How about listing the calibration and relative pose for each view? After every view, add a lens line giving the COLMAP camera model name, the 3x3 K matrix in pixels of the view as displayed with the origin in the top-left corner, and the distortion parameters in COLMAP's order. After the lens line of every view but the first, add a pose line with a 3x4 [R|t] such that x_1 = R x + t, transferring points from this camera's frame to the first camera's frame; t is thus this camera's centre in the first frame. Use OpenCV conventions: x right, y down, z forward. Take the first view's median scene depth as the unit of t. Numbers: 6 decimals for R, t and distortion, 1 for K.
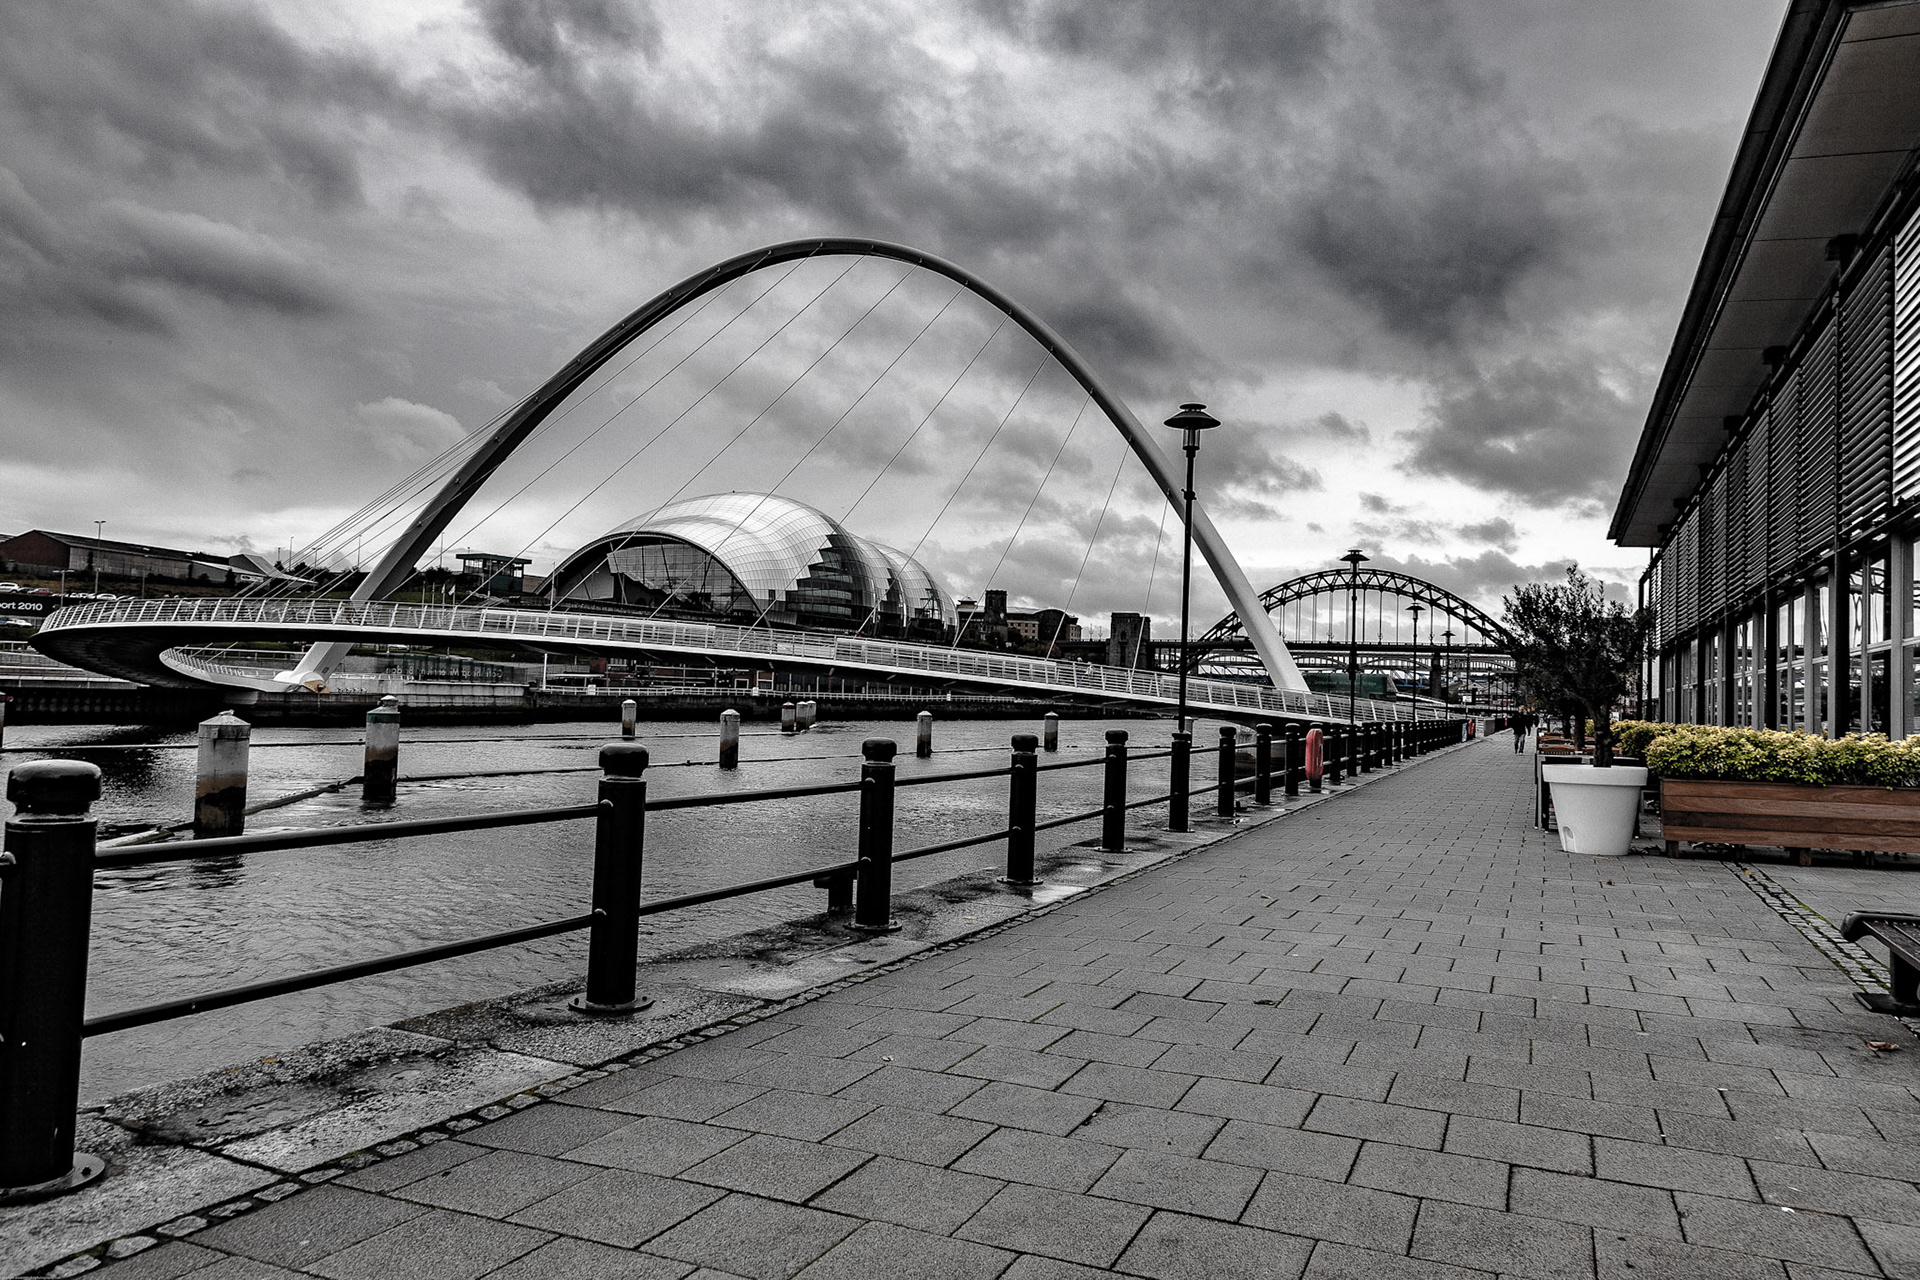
lens RADIAL K [[1455.2, 0, 960.0], [0, 1455.2, 640.0], [0, 0, 1]] dist [0.022068, -0.001356]
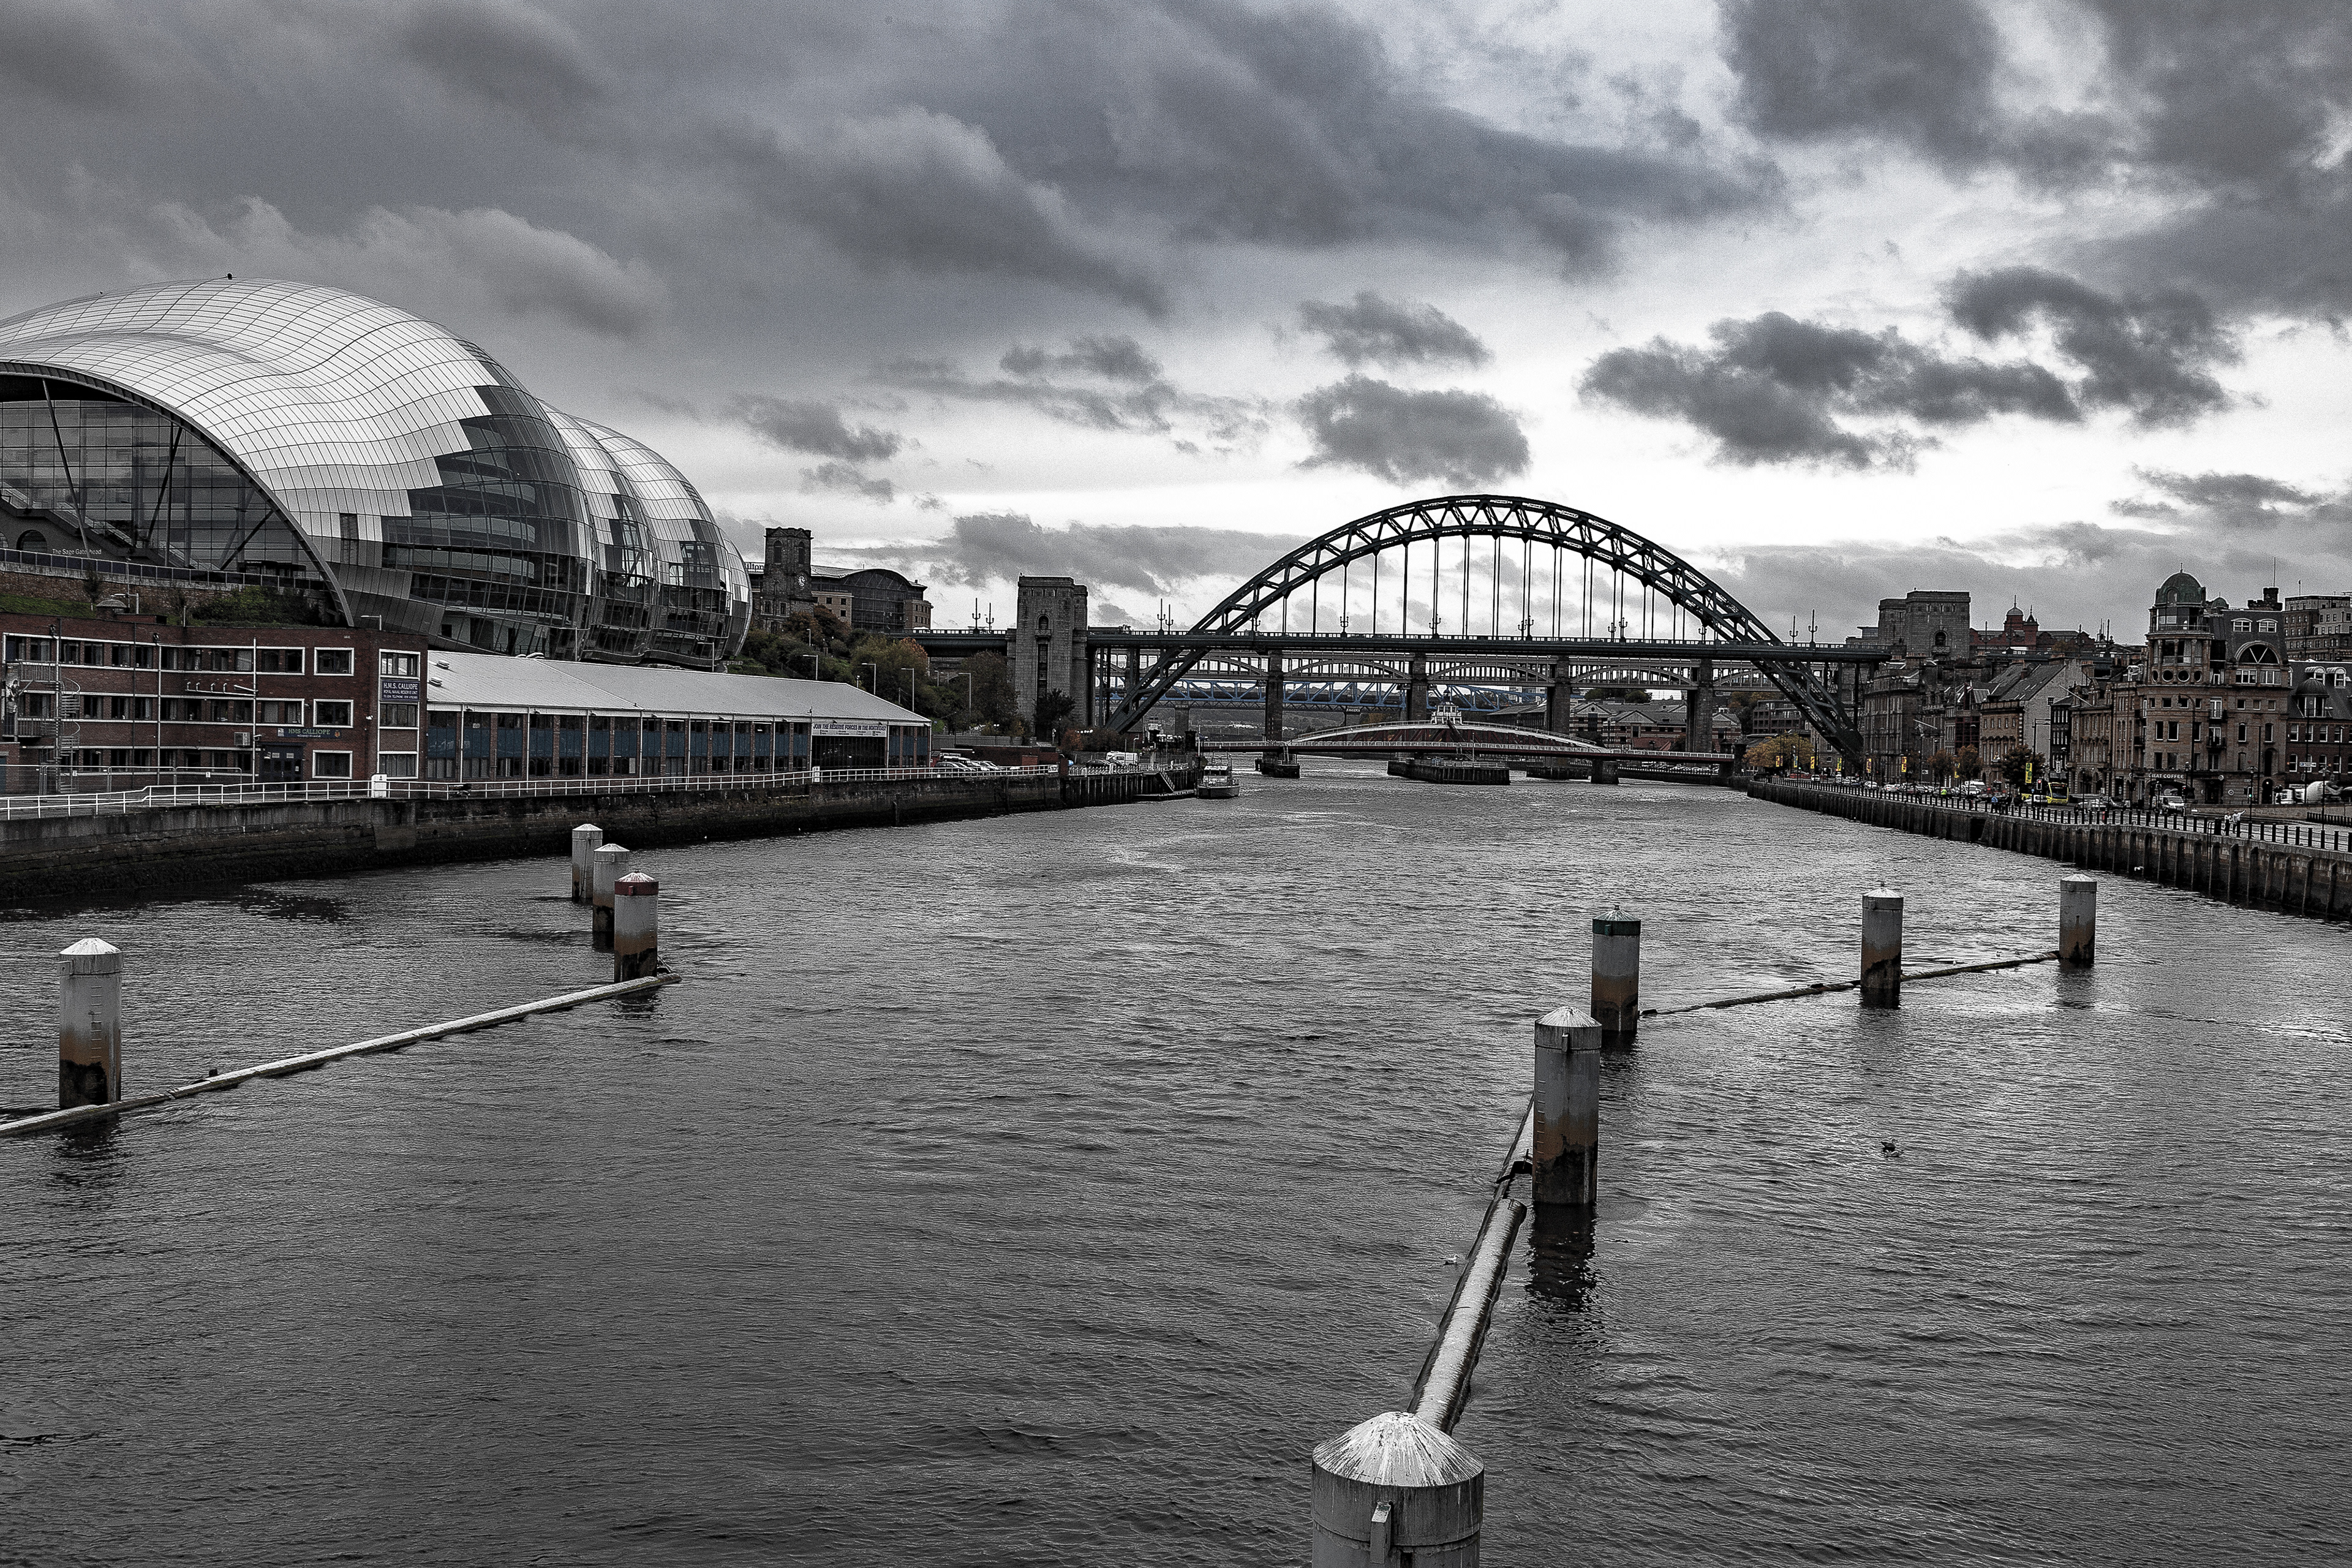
lens RADIAL K [[2083.7, 0, 1066.8], [0, 2083.7, 779.1], [0, 0, 1]] dist [0.010310, 0.005522]
pose [[0.961848, -0.019326, 0.272901, -0.082117], [-0.001510, 0.997112, 0.075936, -0.004118], [-0.273581, -0.073451, 0.959040, 0.316824]]
